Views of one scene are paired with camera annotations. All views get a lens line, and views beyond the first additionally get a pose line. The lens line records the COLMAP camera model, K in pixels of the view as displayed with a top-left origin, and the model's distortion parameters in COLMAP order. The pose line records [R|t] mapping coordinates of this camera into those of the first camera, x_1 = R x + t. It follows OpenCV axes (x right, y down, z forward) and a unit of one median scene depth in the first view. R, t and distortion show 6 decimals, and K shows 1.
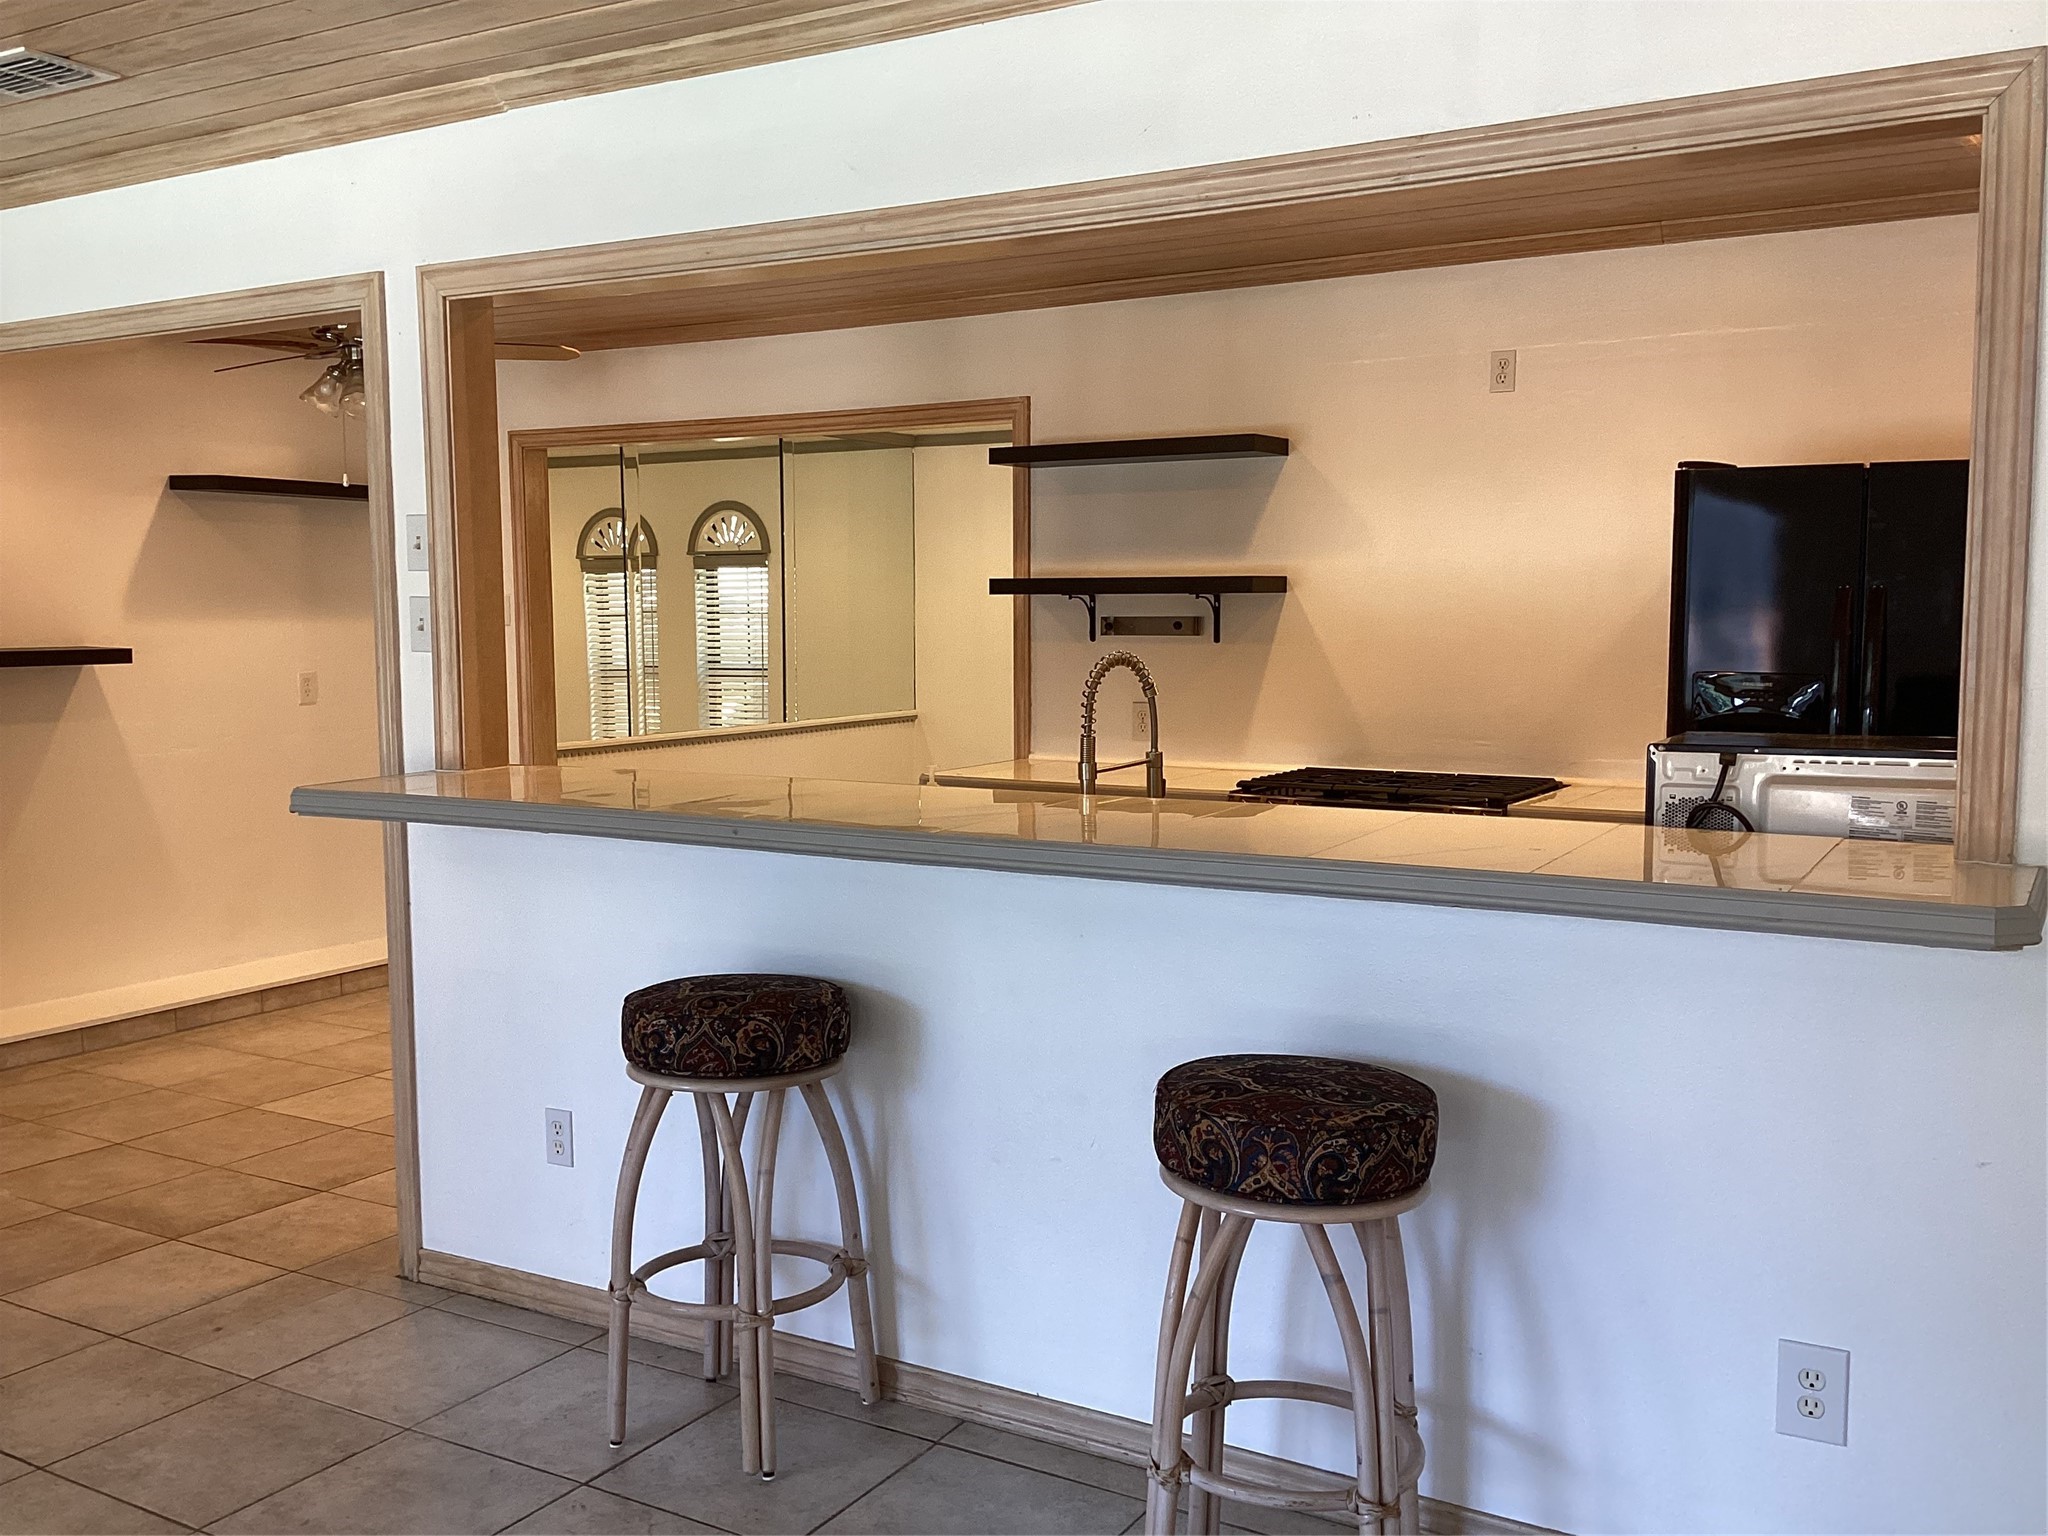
lens RADIAL K [[1843.2, 0, 1024.0], [0, 1843.2, 768.0], [0, 0, 1]] dist [0.102434, -0.172904]
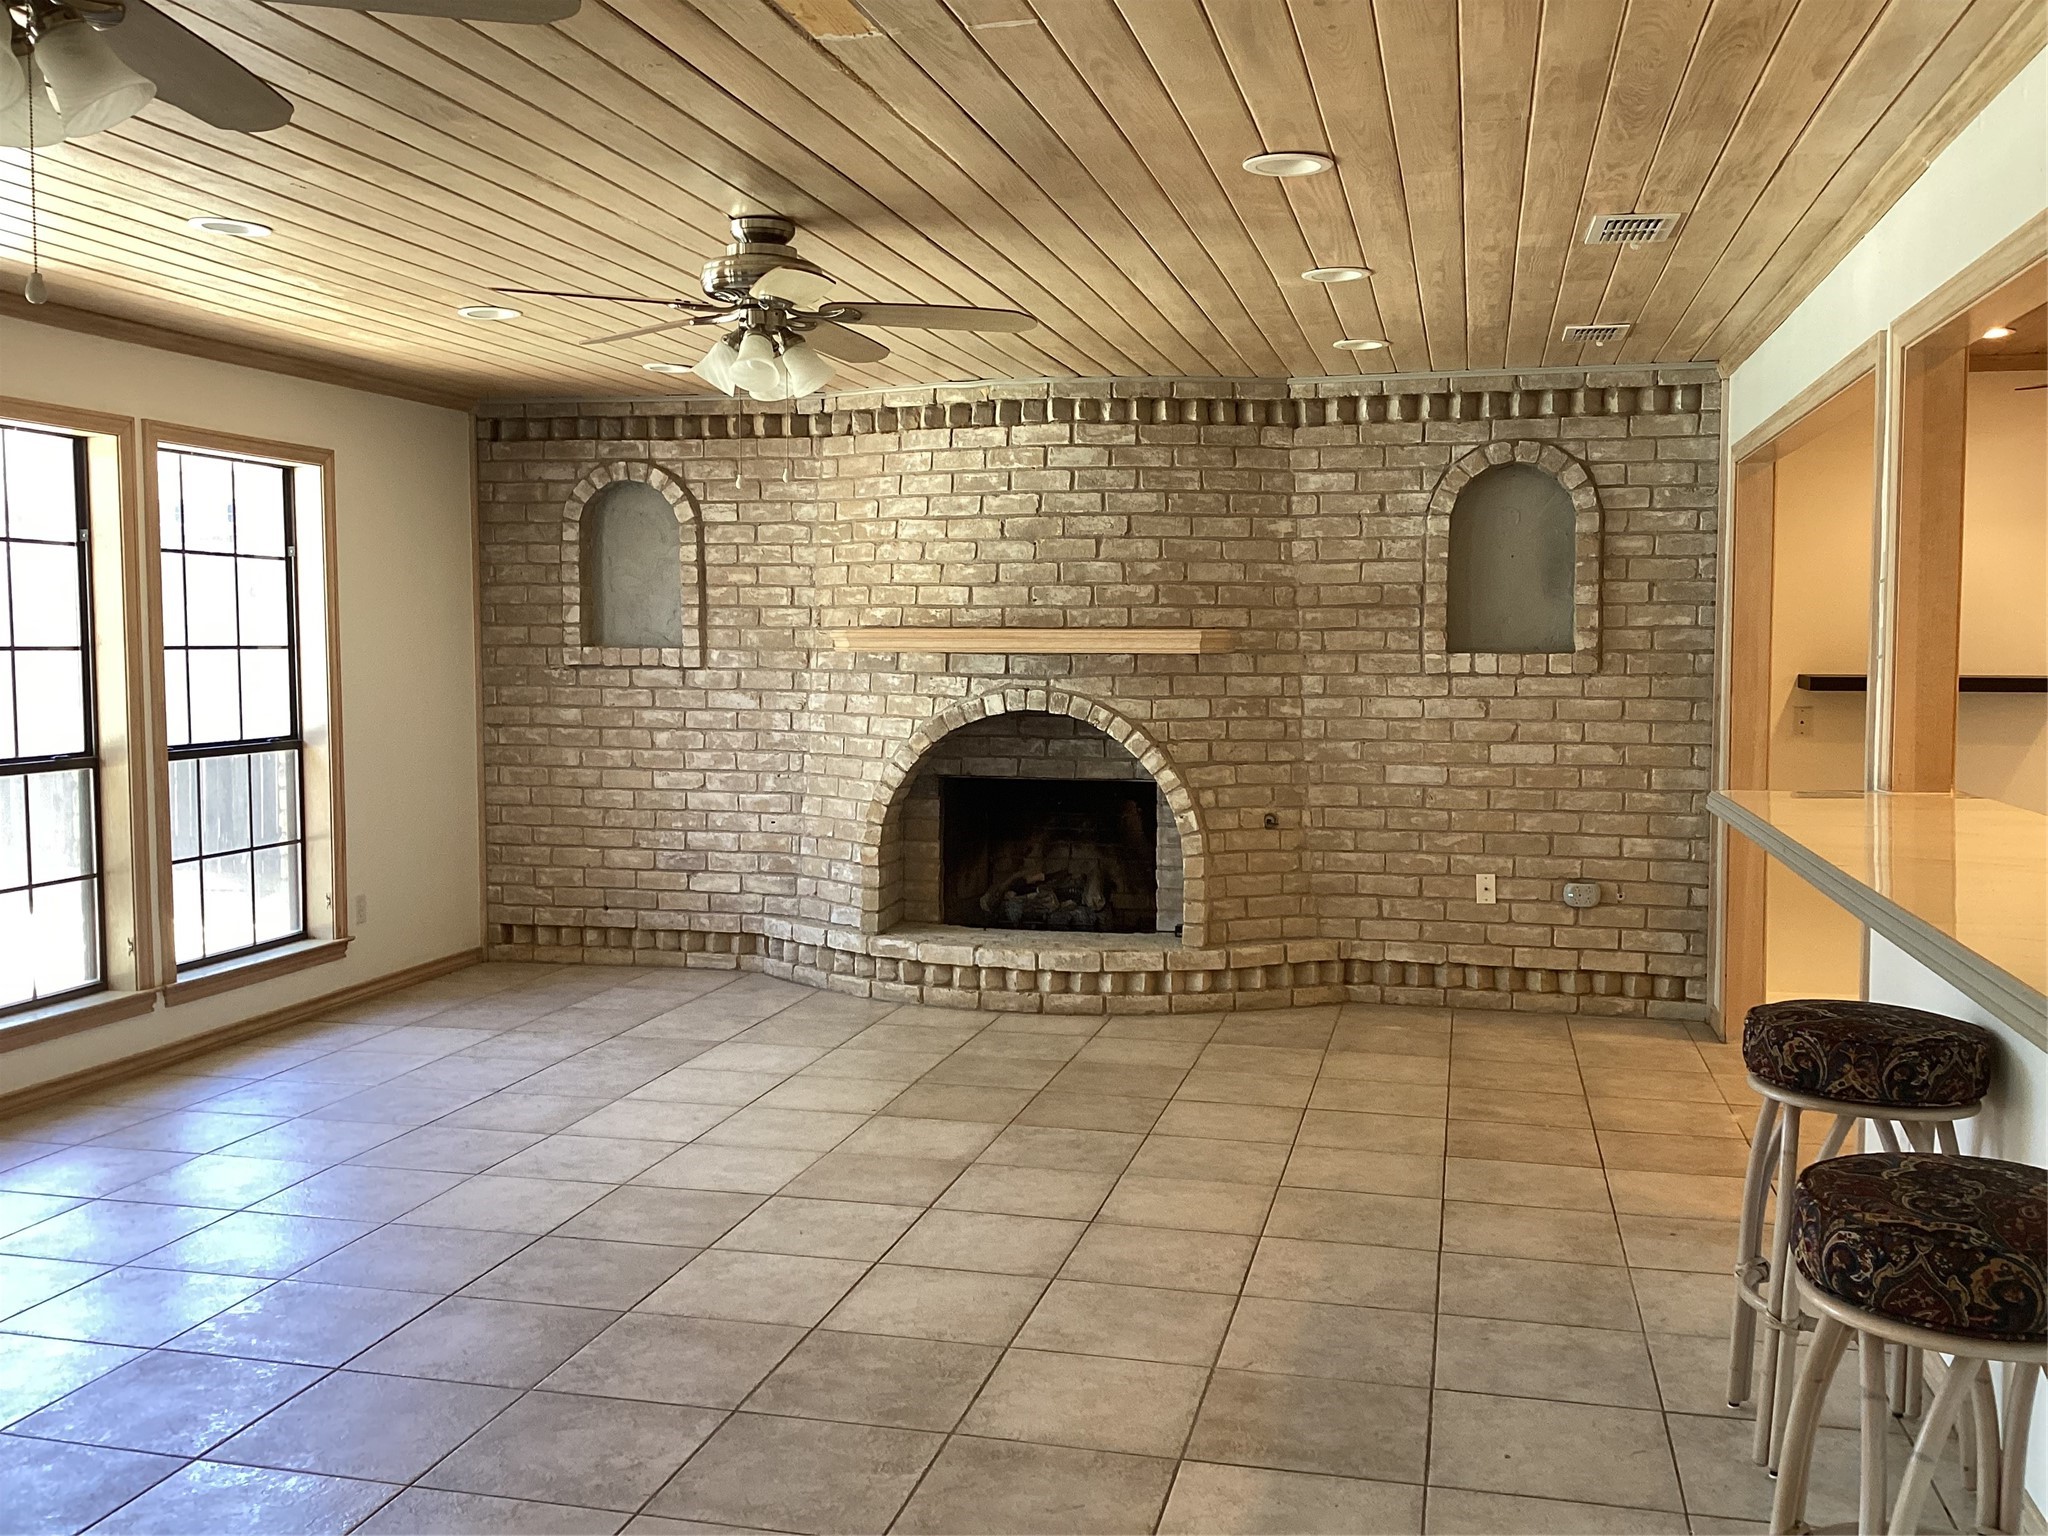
lens RADIAL K [[1843.2, 0, 1024.0], [0, 1843.2, 768.0], [0, 0, 1]] dist [0.102434, -0.172904]
pose [[0.303316, 0.070856, -0.950252, 0.667341], [-0.088101, 0.995045, 0.046074, -0.021272], [0.948809, 0.069743, 0.308055, 0.248574]]
